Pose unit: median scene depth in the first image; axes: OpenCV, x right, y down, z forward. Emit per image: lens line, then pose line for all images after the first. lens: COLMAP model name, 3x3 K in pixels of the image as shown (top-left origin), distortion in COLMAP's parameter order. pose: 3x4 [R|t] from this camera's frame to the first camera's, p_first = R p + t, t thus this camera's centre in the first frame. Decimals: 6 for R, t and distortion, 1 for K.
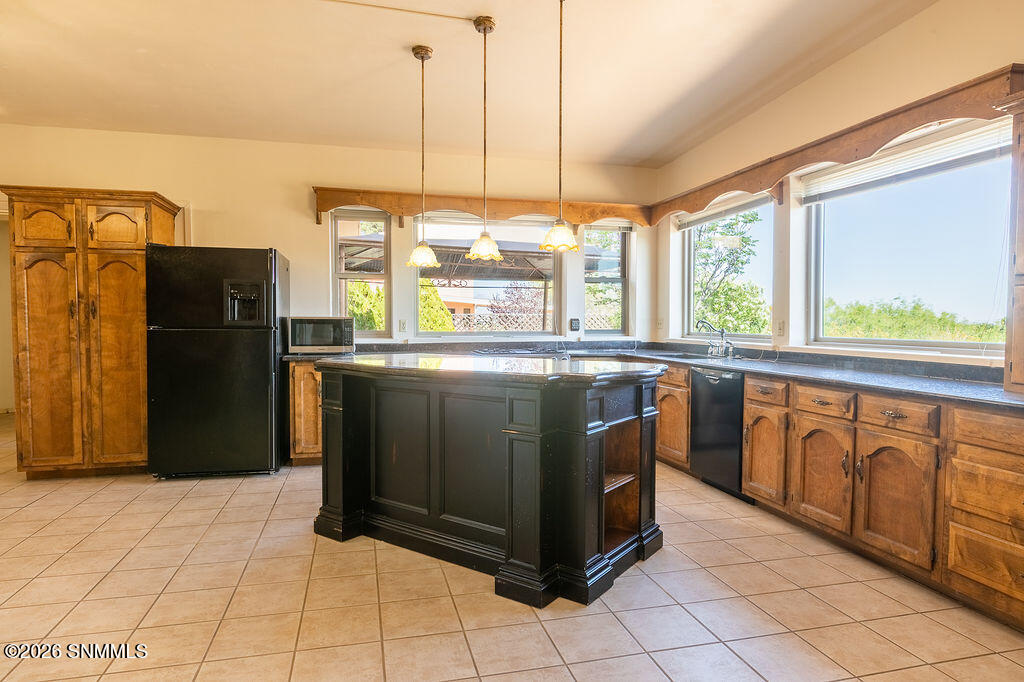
lens RADIAL K [[604.1, 0, 512.0], [0, 604.1, 341.0], [0, 0, 1]] dist [-0.002246, -0.001031]
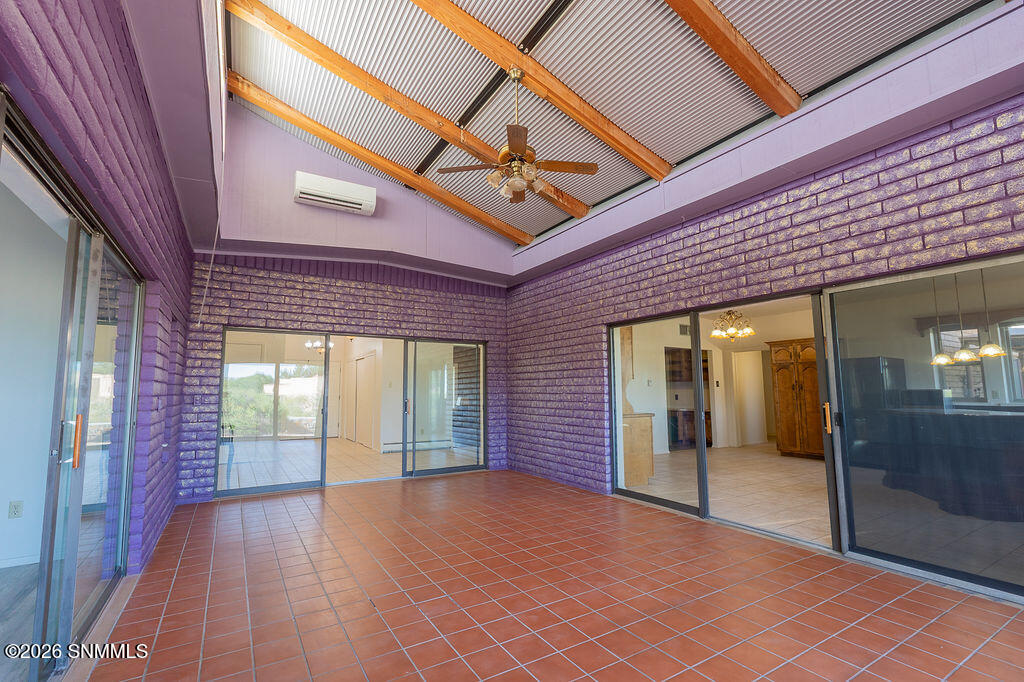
lens RADIAL K [[453.7, 0, 509.3], [0, 453.7, 343.5], [0, 0, 1]] dist [0.000850, -0.001459]
pose [[0.293833, -0.103803, -0.950204, 0.719811], [-0.027717, 0.992743, -0.117022, 0.019658], [0.955455, 0.060722, 0.288823, -0.668702]]
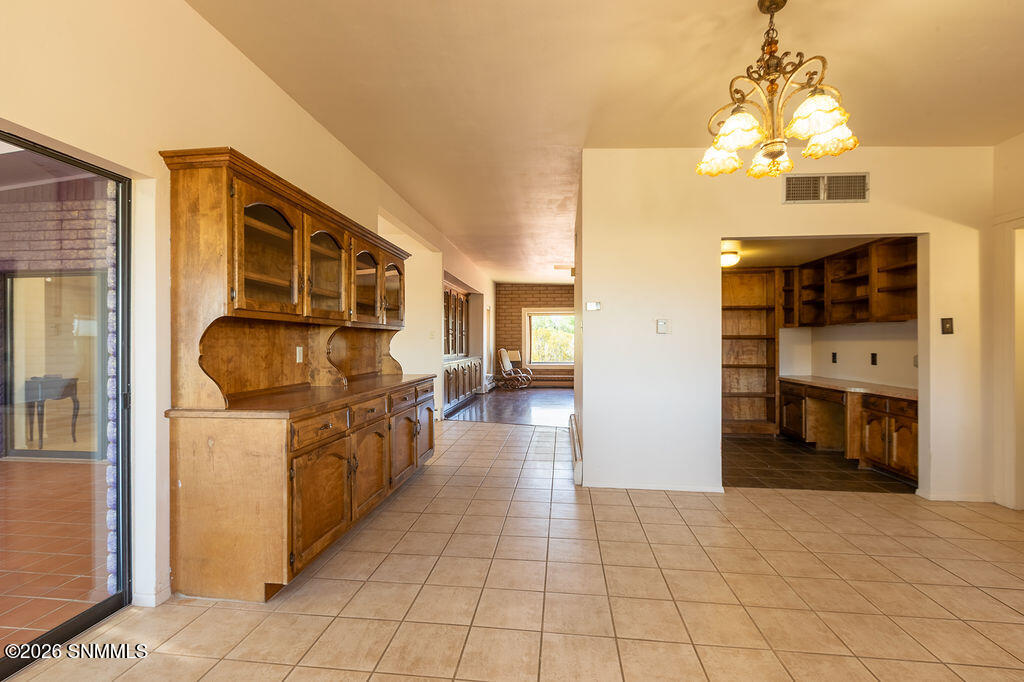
lens RADIAL K [[453.7, 0, 509.3], [0, 453.7, 343.5], [0, 0, 1]] dist [0.000850, -0.001459]
pose [[-0.355148, -0.001889, -0.934808, -0.097647], [-0.030134, 0.999501, 0.009429, -0.026796], [0.934324, 0.031518, -0.355028, 0.525140]]
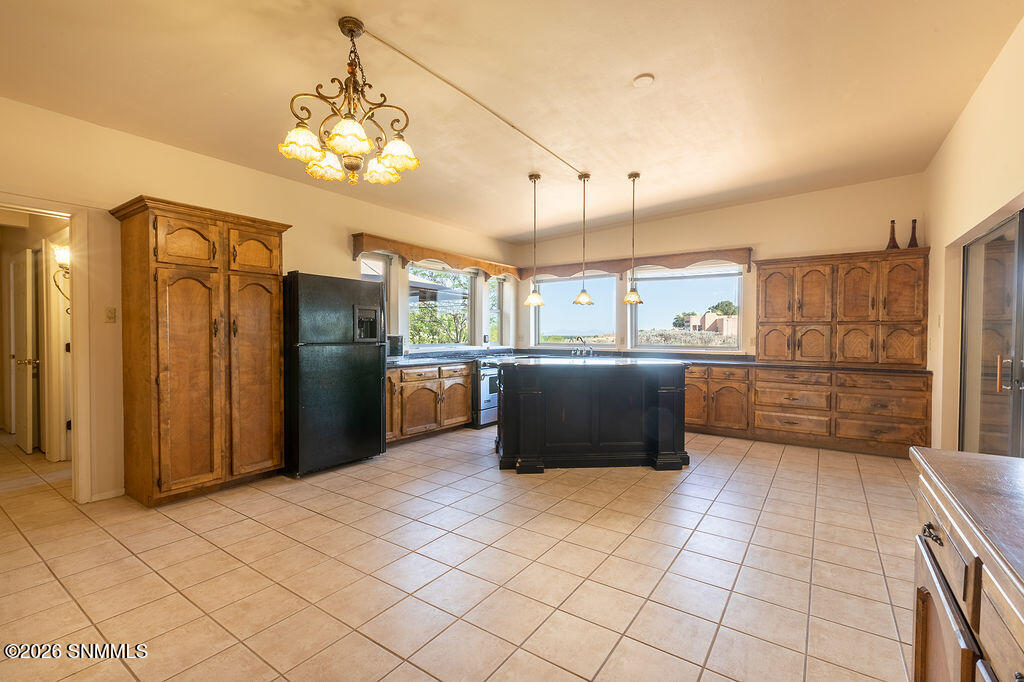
lens RADIAL K [[453.7, 0, 509.3], [0, 453.7, 343.5], [0, 0, 1]] dist [0.000850, -0.001459]
pose [[0.753067, -0.013147, 0.657813, -0.851814], [0.019847, 0.999799, -0.002740, -0.014101], [-0.657645, 0.015119, 0.753176, 0.089913]]
